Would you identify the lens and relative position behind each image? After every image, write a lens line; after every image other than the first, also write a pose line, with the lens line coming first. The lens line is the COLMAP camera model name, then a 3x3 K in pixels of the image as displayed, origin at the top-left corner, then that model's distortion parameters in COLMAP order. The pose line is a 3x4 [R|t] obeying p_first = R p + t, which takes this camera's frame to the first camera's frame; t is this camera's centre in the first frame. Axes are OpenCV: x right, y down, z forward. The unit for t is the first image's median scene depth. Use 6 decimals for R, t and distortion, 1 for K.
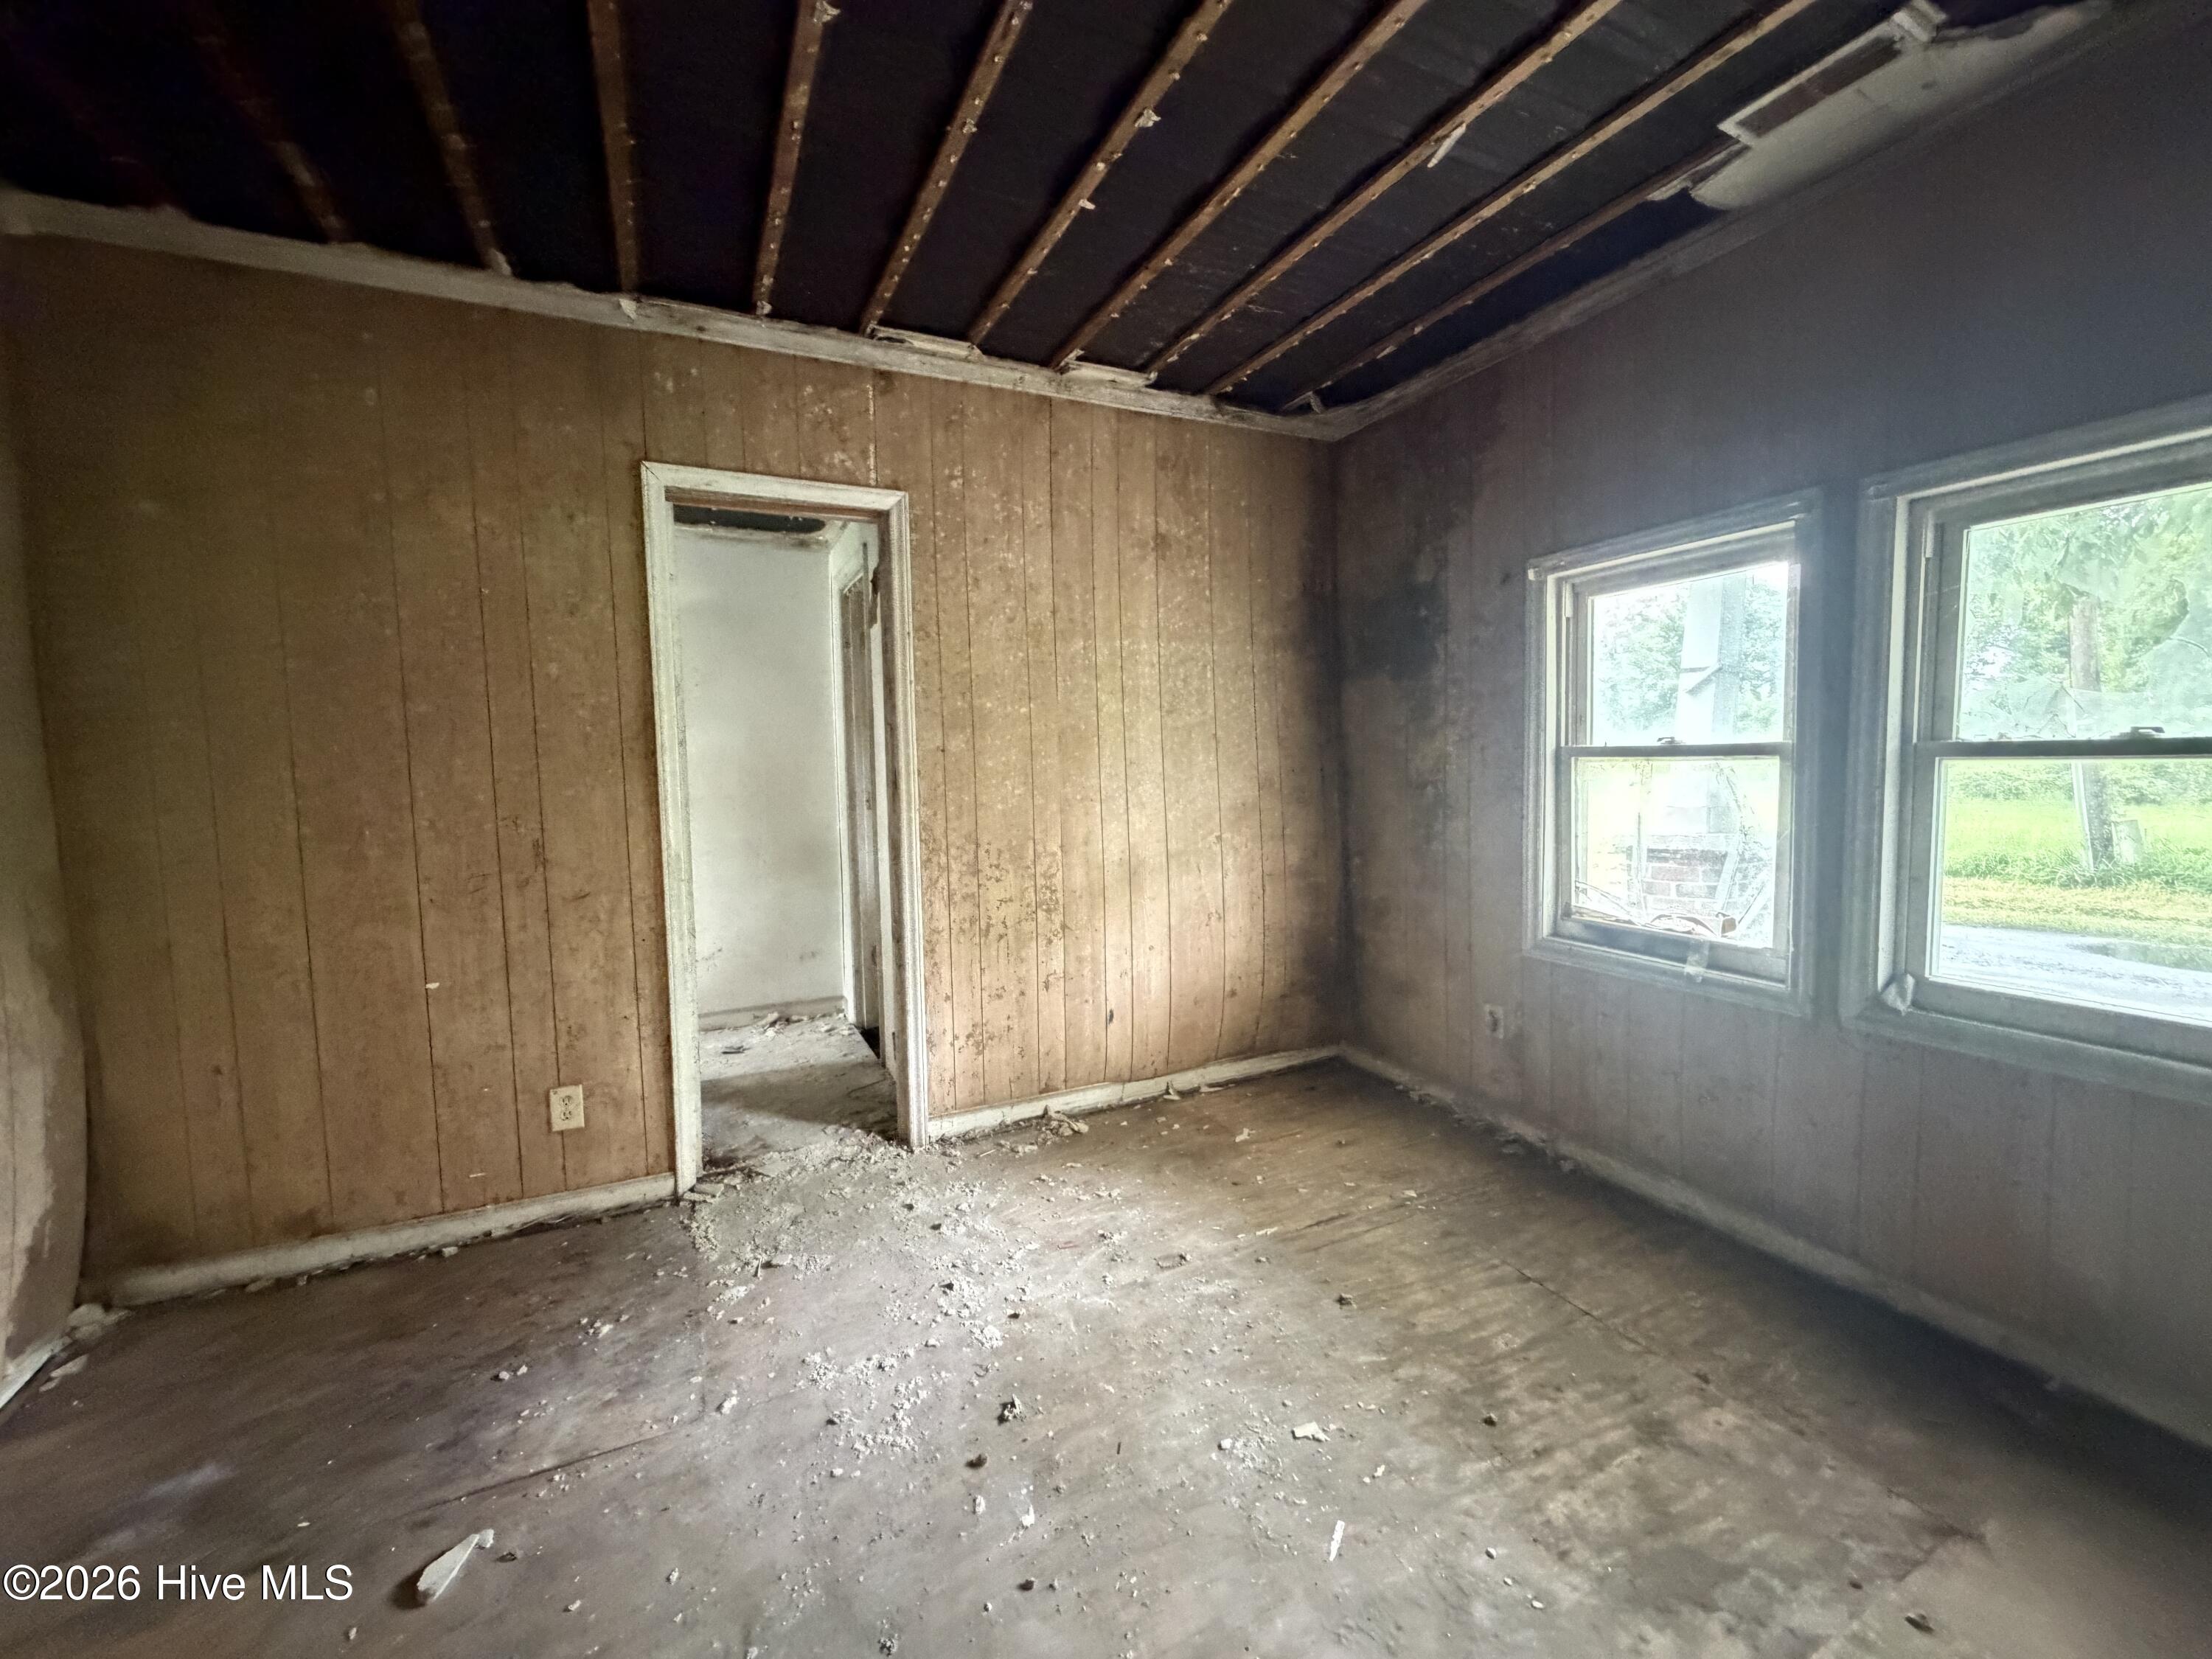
lens RADIAL K [[879.4, 0, 1097.1], [0, 879.4, 831.1], [0, 0, 1]] dist [0.000514, 0.000247]
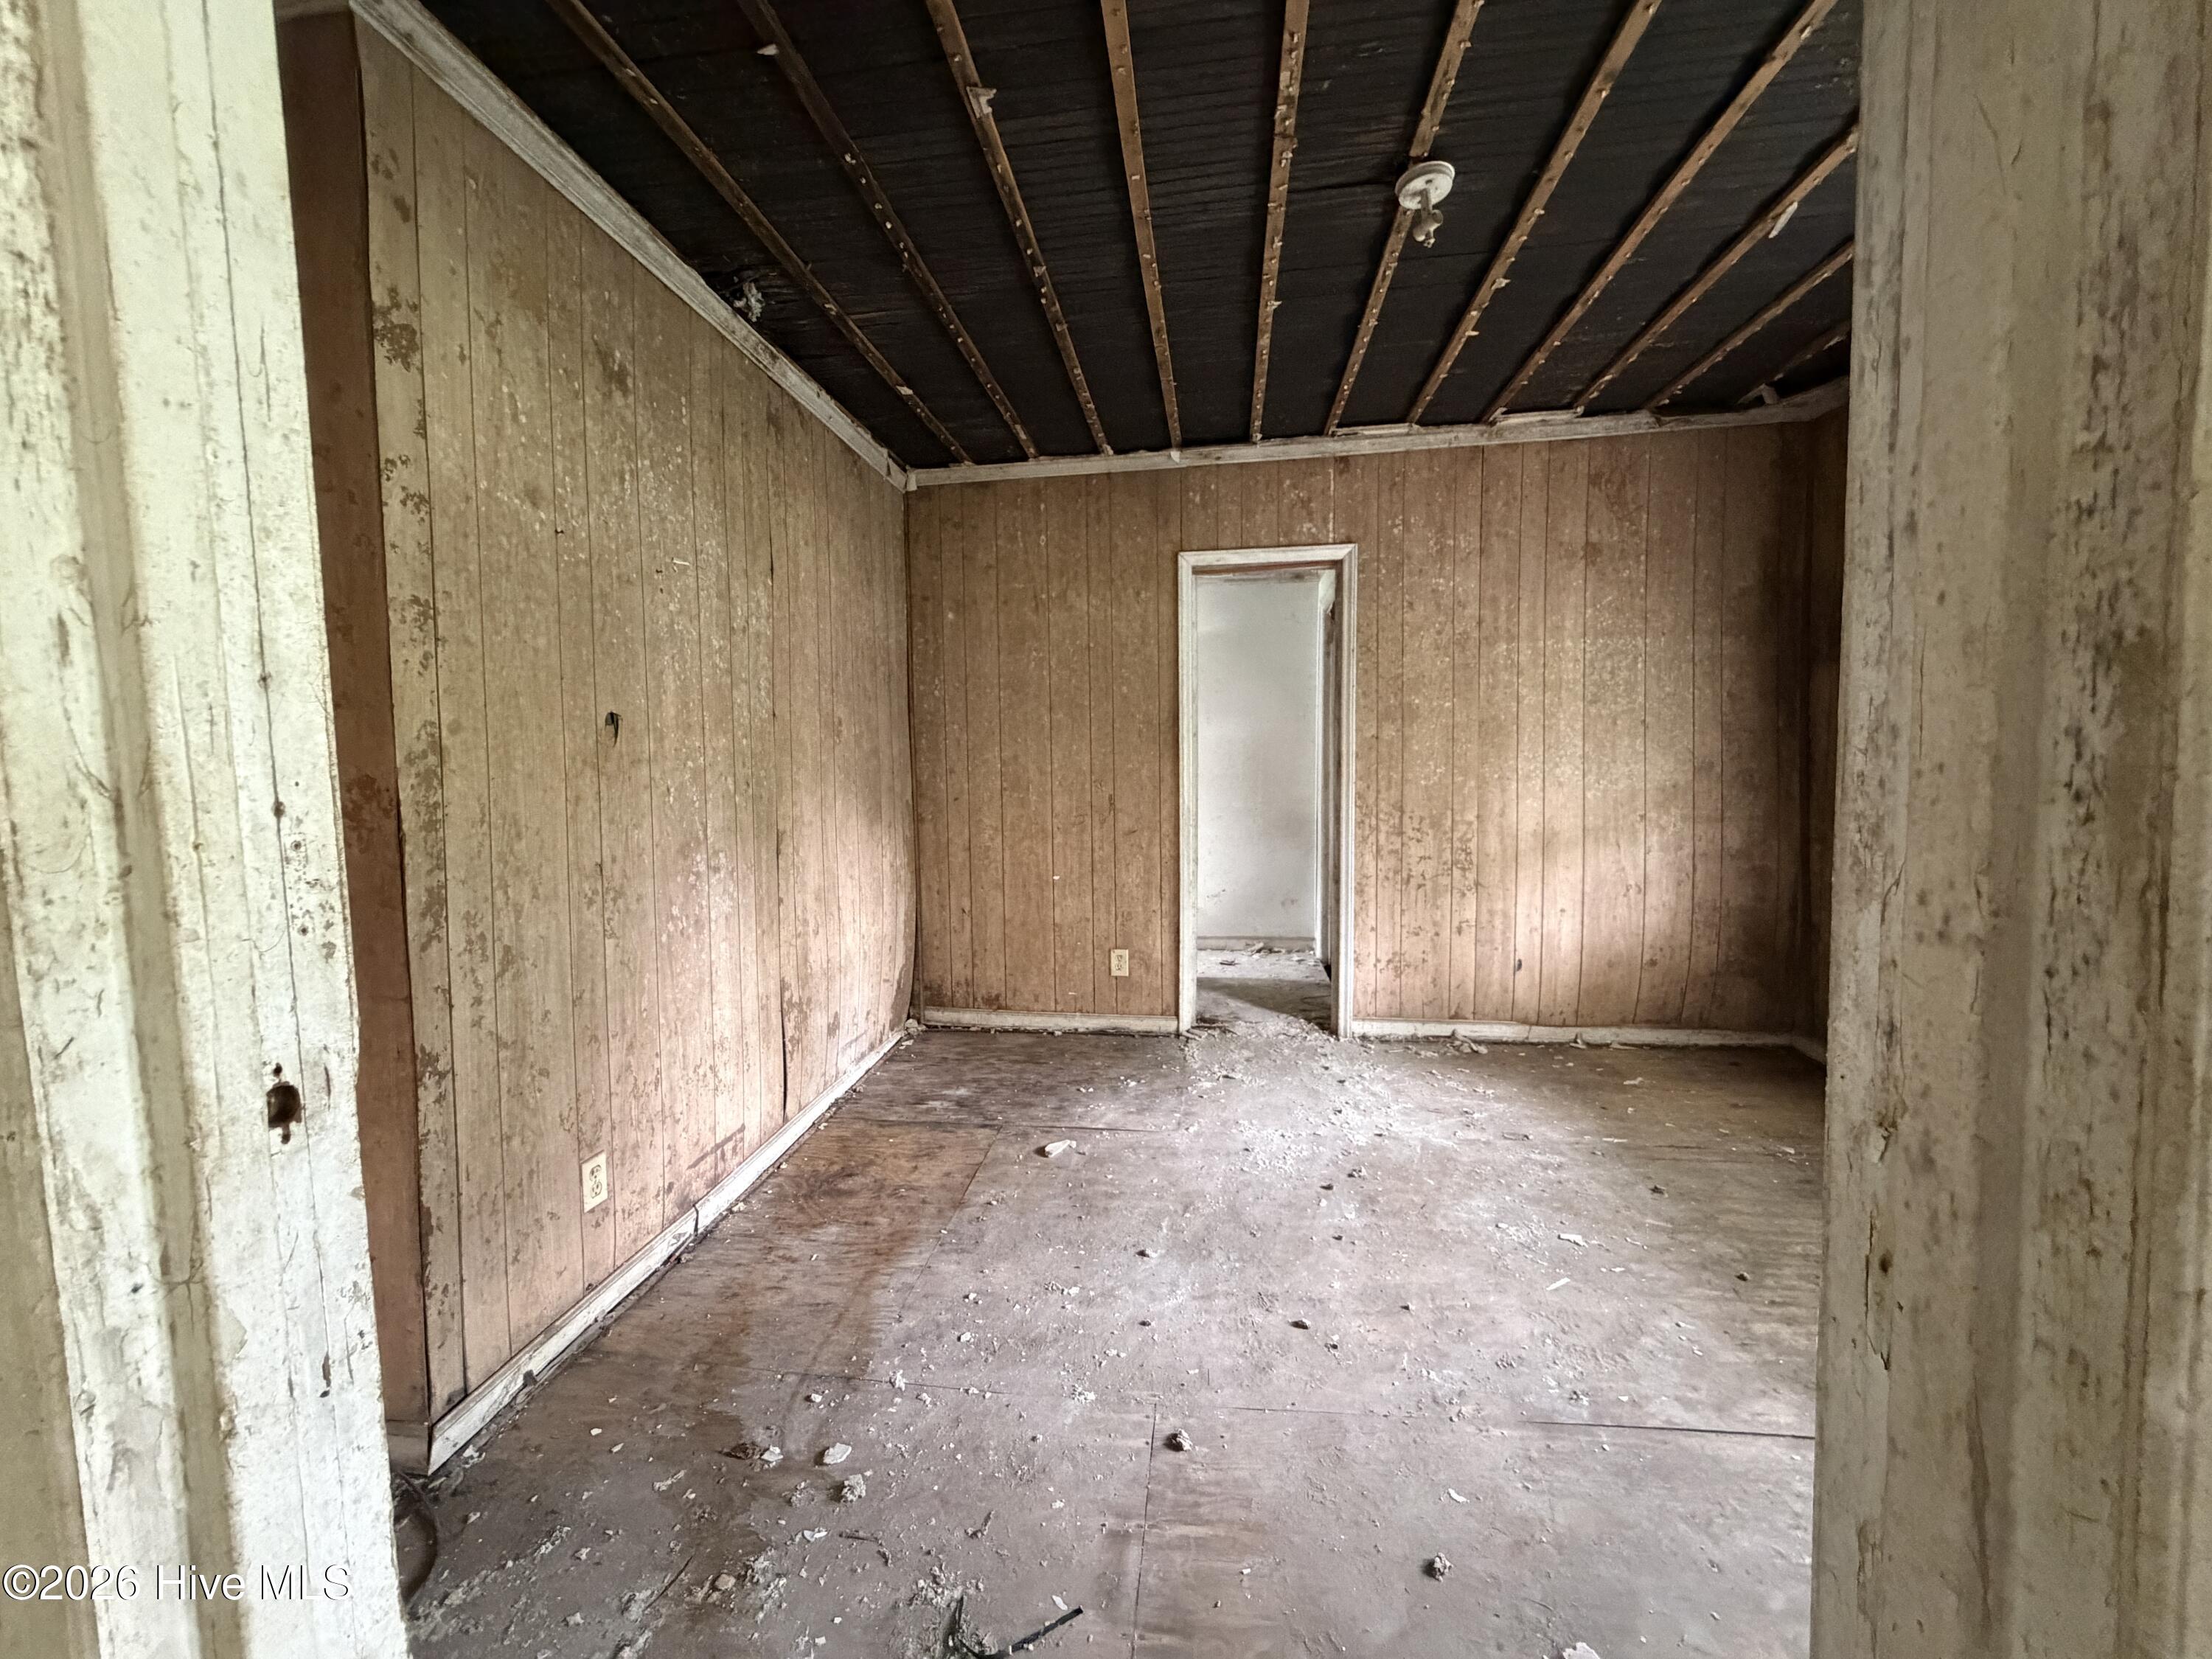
lens RADIAL K [[879.4, 0, 1097.1], [0, 879.4, 831.1], [0, 0, 1]] dist [0.000514, 0.000247]
pose [[0.832437, 0.048328, -0.552008, 0.204978], [-0.043490, 0.998815, 0.021863, 0.035790], [0.552410, 0.005807, 0.833552, -0.312821]]
